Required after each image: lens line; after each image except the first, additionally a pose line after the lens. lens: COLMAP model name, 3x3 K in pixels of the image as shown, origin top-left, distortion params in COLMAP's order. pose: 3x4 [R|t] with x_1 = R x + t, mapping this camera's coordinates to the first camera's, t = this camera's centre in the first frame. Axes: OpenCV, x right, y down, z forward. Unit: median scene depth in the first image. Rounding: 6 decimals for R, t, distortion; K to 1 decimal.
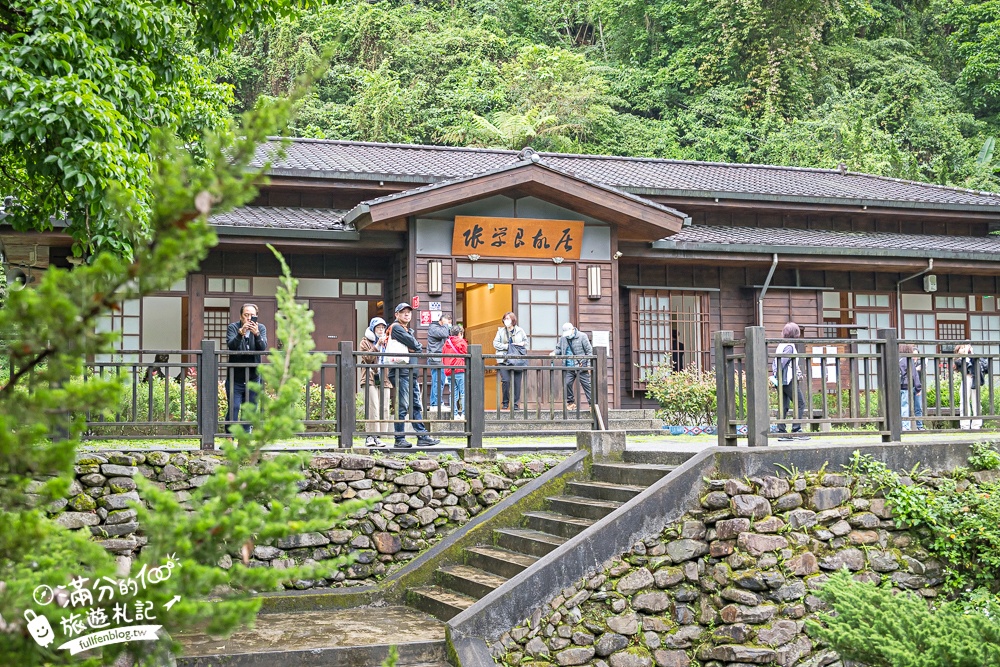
lens RADIAL K [[1299.8, 0, 500.0], [0, 1299.8, 333.5], [0, 0, 1]] dist [0.000257, 0.000056]
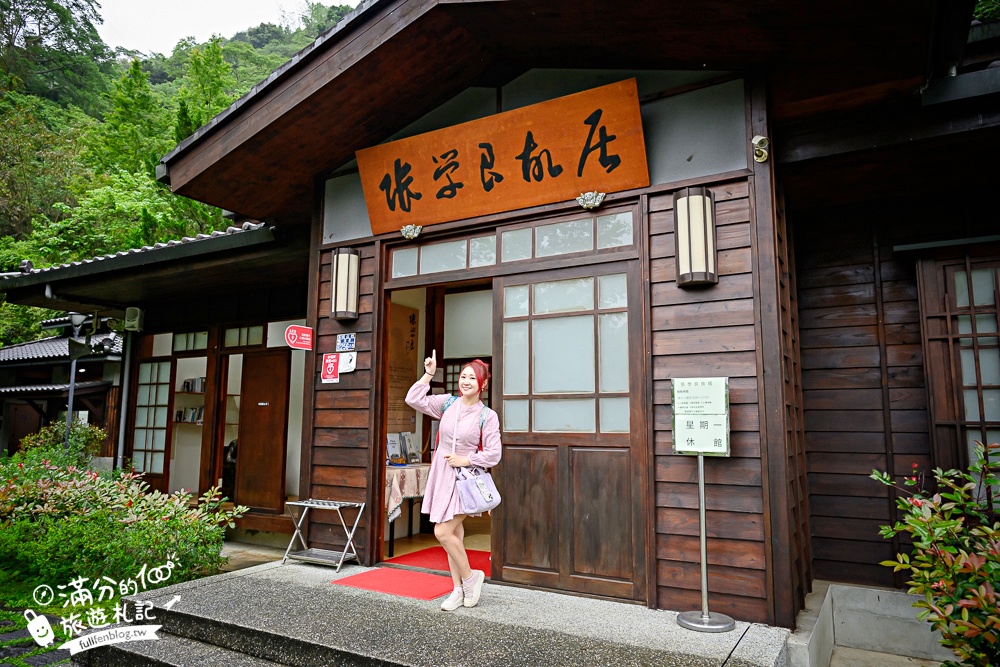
lens RADIAL K [[671.1, 0, 500.0], [0, 671.1, 333.5], [0, 0, 1]] dist [-0.000292, -0.000135]
pose [[0.655981, -0.089503, -0.749451, 0.175251], [0.039656, 0.995660, -0.084197, -0.000674], [0.753735, 0.025511, 0.656684, 0.854122]]
